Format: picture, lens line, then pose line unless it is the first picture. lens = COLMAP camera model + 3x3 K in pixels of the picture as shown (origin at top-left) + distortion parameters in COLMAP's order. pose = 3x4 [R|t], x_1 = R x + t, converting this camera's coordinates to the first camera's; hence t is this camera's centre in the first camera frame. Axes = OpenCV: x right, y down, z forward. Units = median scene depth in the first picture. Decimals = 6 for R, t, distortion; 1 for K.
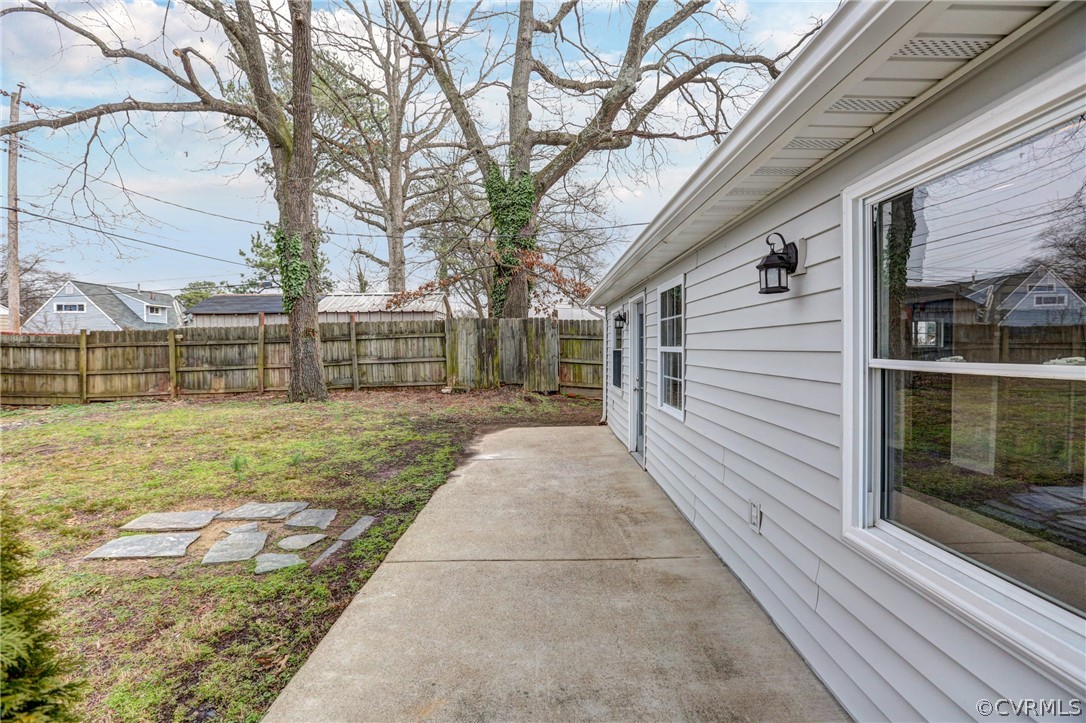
lens RADIAL K [[492.4, 0, 545.2], [0, 492.4, 358.7], [0, 0, 1]] dist [-0.050528, 0.016715]
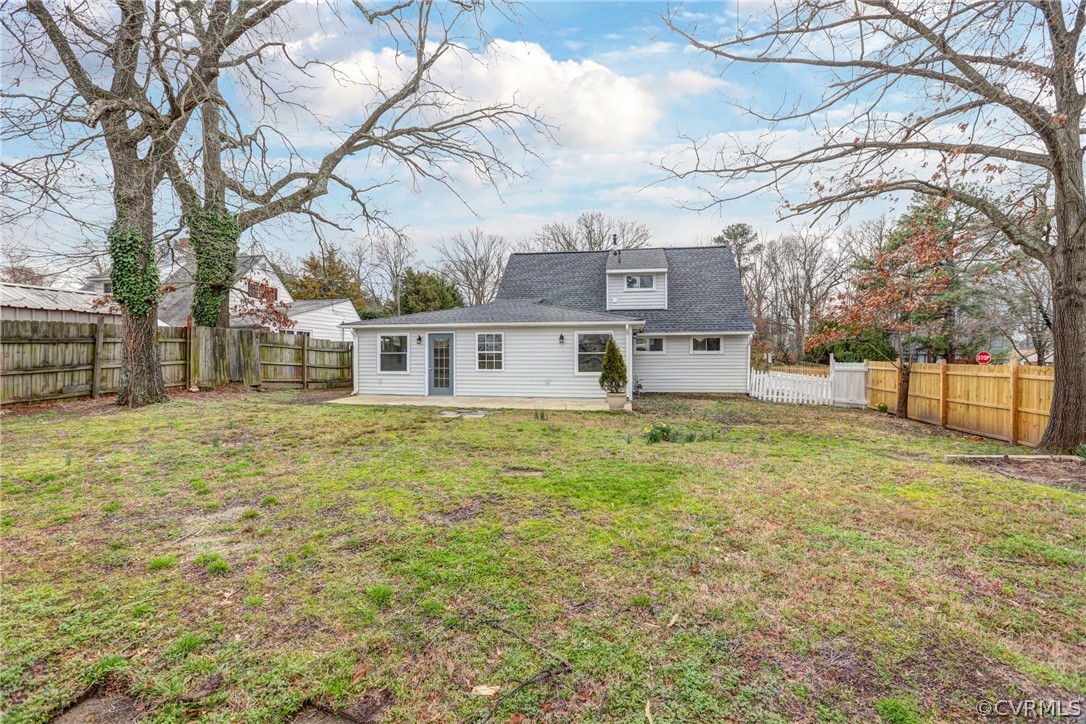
lens RADIAL K [[492.4, 0, 540.4], [0, 492.4, 363.6], [0, 0, 1]] dist [-0.050528, 0.016715]
pose [[0.200098, -0.014468, 0.979669, -1.113655], [0.024361, 0.999655, 0.009788, 0.012967], [-0.979473, 0.021907, 0.200382, -0.007852]]
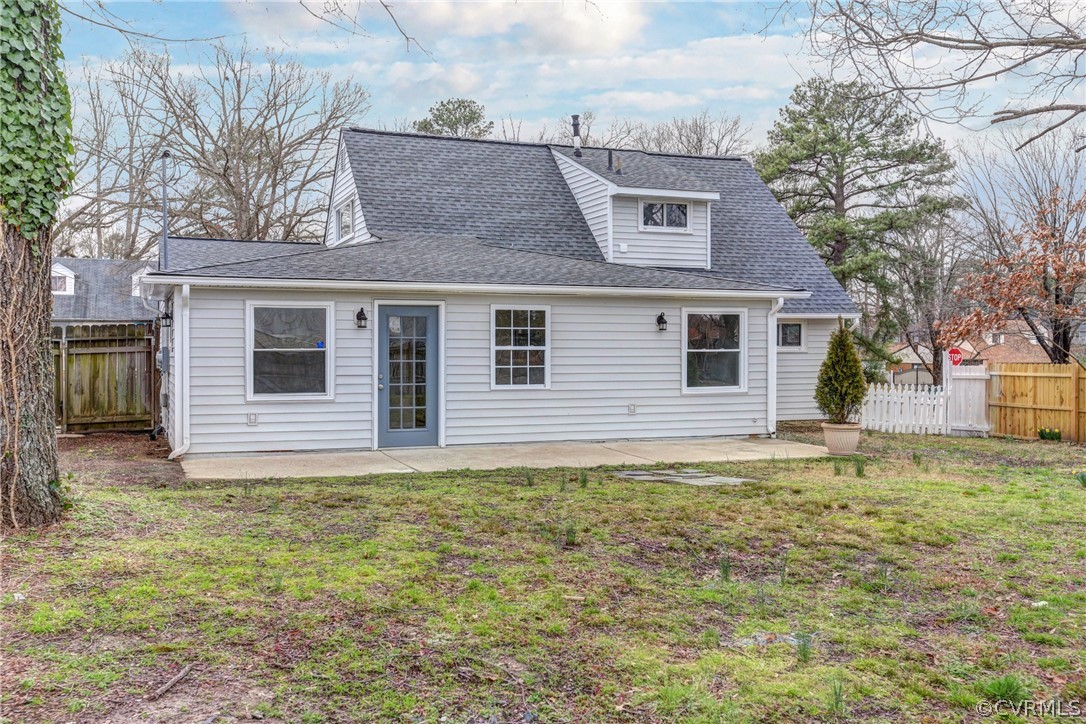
lens RADIAL K [[1045.3, 0, 542.7], [0, 1045.3, 355.2], [0, 0, 1]] dist [0.009427, 0.000000]
pose [[-0.347997, 0.000337, 0.937496, -1.087702], [0.024489, 0.999662, 0.008731, -0.008980], [-0.937176, 0.025997, -0.347887, 0.780494]]
